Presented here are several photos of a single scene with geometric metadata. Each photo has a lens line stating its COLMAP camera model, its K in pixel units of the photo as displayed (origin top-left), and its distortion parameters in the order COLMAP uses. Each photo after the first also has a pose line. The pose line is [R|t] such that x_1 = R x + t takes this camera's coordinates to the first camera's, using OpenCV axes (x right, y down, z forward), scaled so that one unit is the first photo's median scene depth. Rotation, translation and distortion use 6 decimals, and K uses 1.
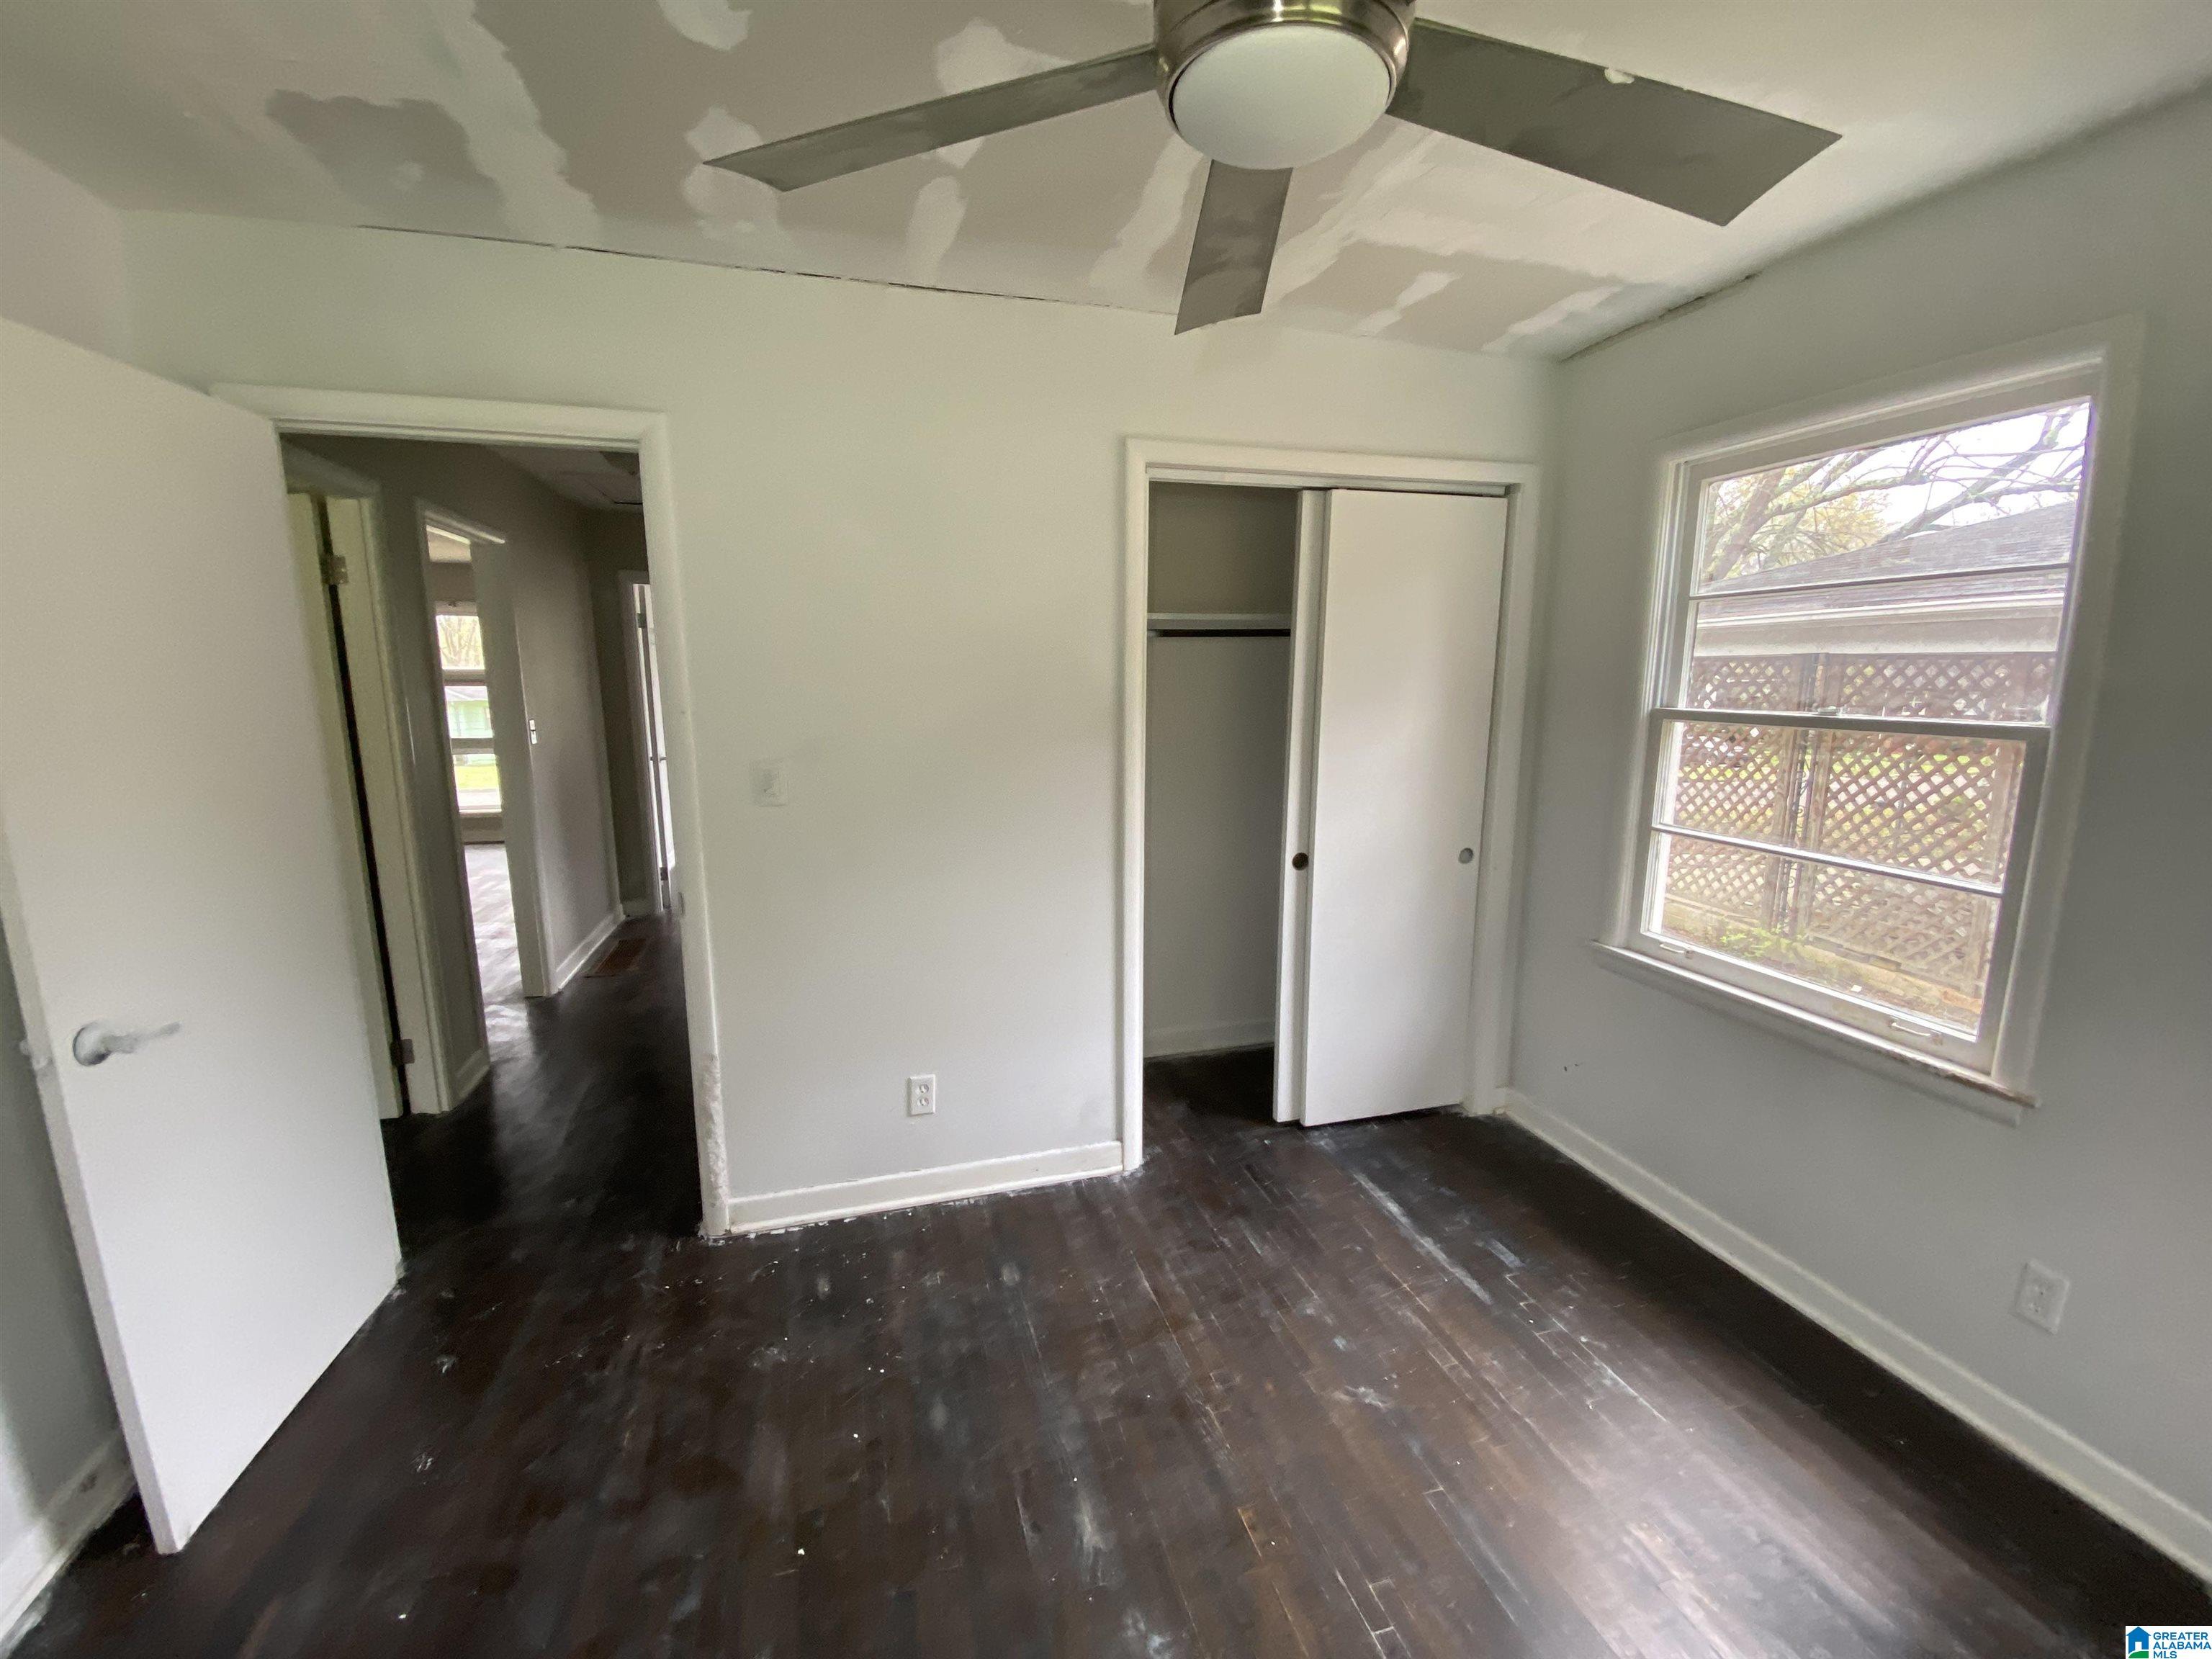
lens RADIAL K [[894.9, 0, 1086.2], [0, 894.9, 831.7], [0, 0, 1]] dist [0.000402, -0.008415]
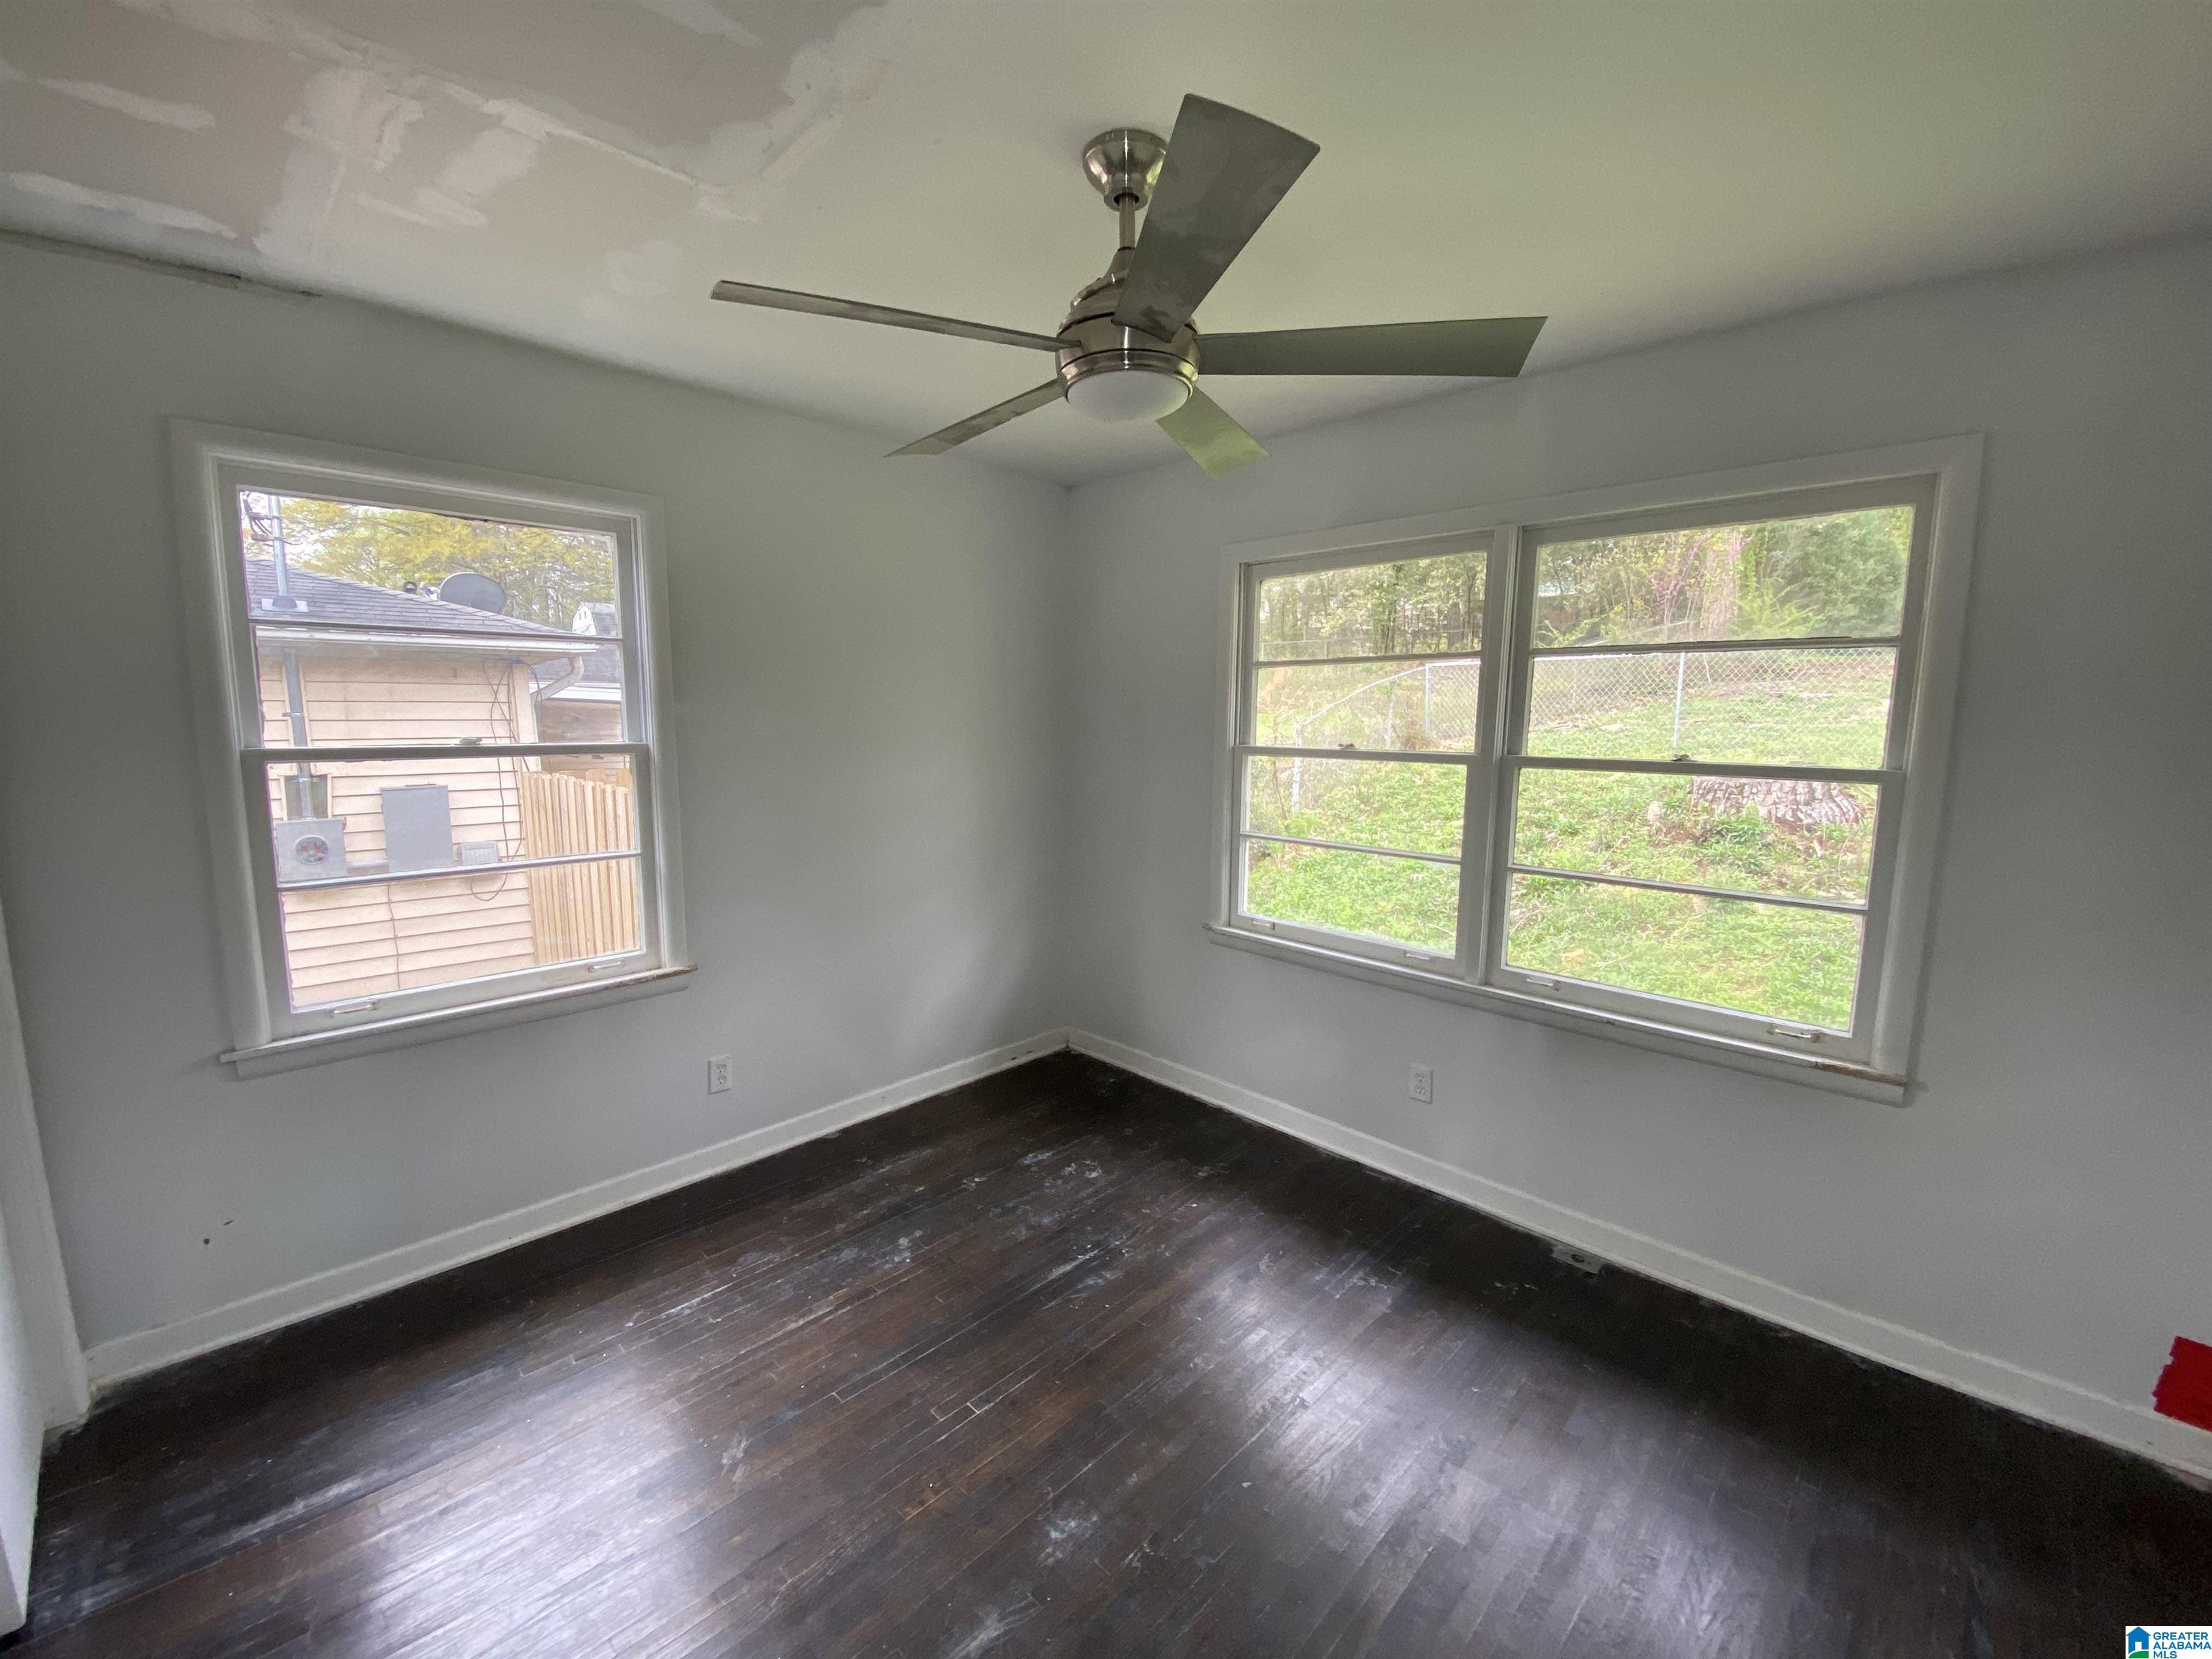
lens RADIAL K [[903.9, 0, 1106.0], [0, 903.9, 829.5], [0, 0, 1]] dist [0.014816, -0.018410]
pose [[-0.508002, -0.123021, 0.852526, -0.638804], [0.138051, 0.965325, 0.221560, -0.184347], [-0.850221, 0.230245, -0.473404, 0.958413]]
